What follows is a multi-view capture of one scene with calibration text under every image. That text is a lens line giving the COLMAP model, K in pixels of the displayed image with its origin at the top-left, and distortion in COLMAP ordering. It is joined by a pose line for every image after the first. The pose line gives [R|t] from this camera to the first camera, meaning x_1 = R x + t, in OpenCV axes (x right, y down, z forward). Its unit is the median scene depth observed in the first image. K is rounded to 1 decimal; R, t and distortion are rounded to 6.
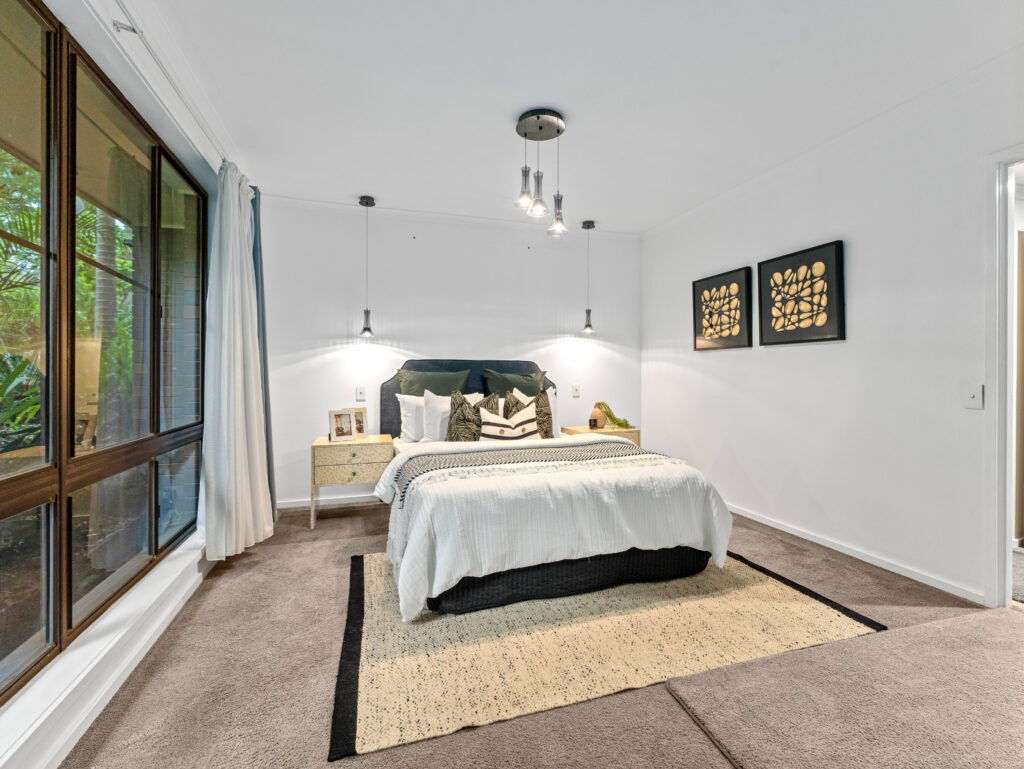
lens RADIAL K [[471.2, 0, 516.9], [0, 471.2, 365.3], [0, 0, 1]] dist [-0.001414, -0.000035]
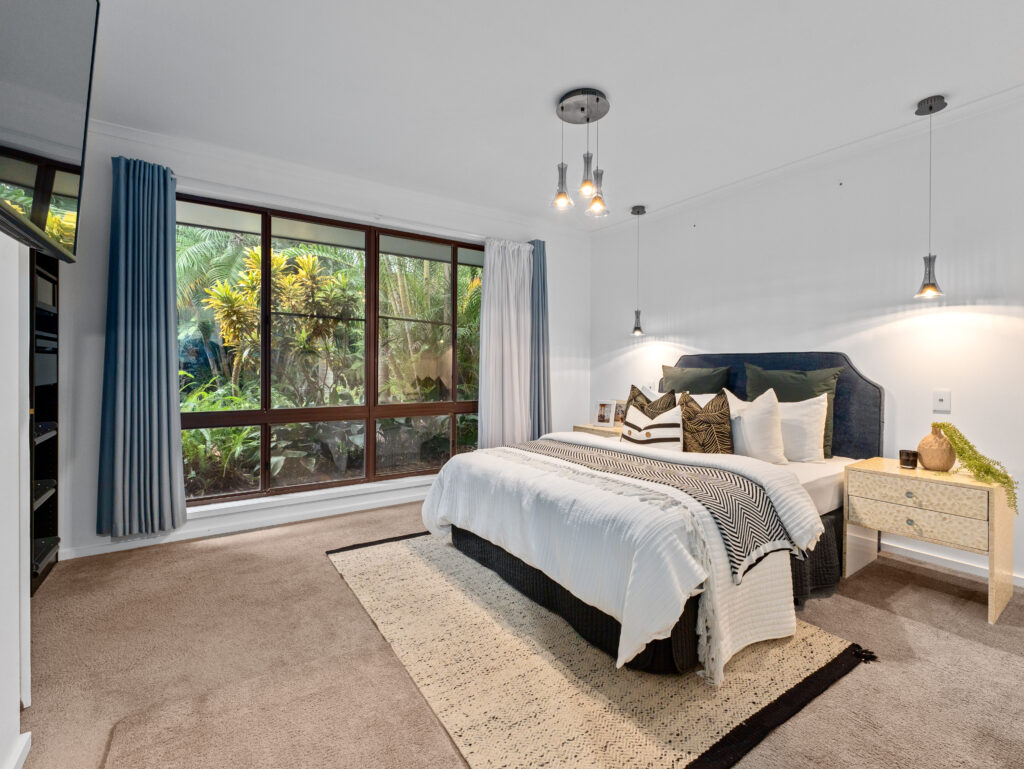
lens RADIAL K [[471.2, 0, 516.9], [0, 471.2, 365.3], [0, 0, 1]] dist [-0.001414, -0.000035]
pose [[0.271258, -0.005162, -0.962493, 1.048120], [0.012424, 0.999921, -0.001862, 0.010721], [0.962427, -0.011453, 0.271300, 0.706505]]
